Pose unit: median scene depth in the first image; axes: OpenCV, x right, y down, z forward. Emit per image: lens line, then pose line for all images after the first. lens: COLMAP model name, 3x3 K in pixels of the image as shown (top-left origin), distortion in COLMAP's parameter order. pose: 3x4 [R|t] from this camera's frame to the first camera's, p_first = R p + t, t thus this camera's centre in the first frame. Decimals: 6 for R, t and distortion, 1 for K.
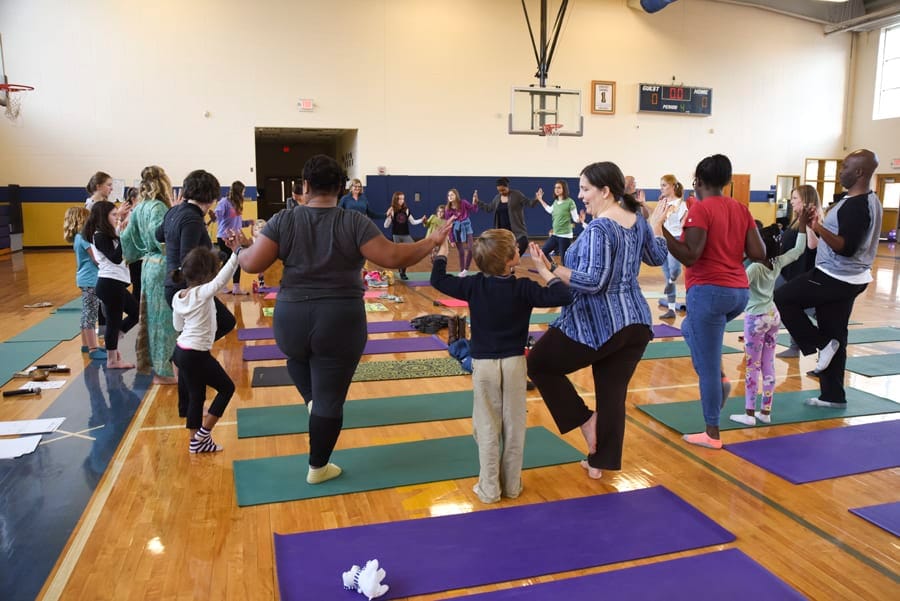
lens RADIAL K [[712.0, 0, 458.5], [0, 712.0, 293.4], [0, 0, 1]] dist [-0.097697, 0.078301]
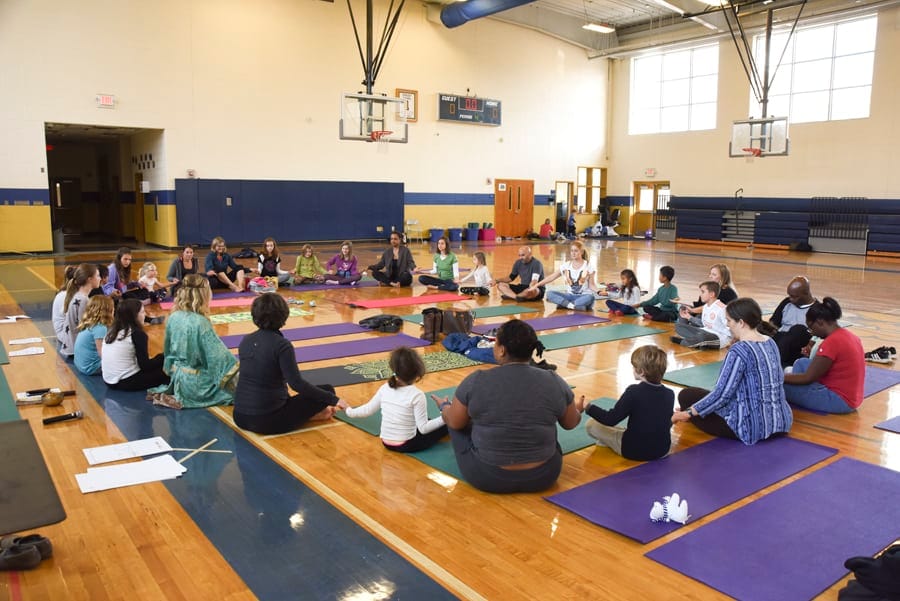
lens RADIAL K [[712.0, 0, 462.9], [0, 712.0, 291.2], [0, 0, 1]] dist [-0.097697, 0.078301]
pose [[0.936820, -0.039135, 0.347615, -0.105579], [0.041802, 0.999126, -0.000173, 0.000014], [-0.347304, 0.014693, 0.937638, -0.006114]]
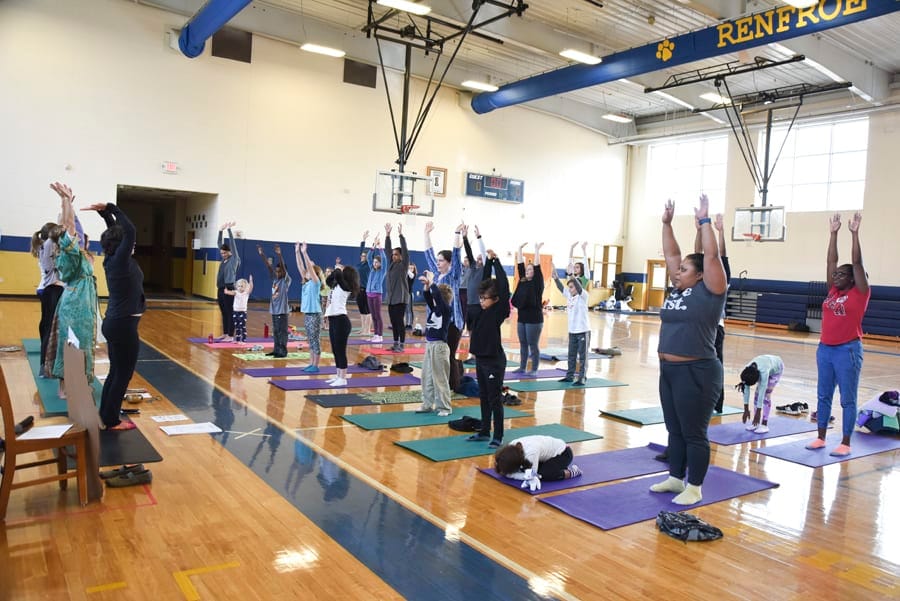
lens RADIAL K [[706.8, 0, 469.5], [0, 706.8, 292.4], [0, 0, 1]] dist [-0.082575, 0.013756]
pose [[0.947645, 0.038187, 0.317035, -0.115255], [-0.007778, 0.995290, -0.096633, 0.011774], [-0.319232, 0.089108, 0.943478, -0.090941]]
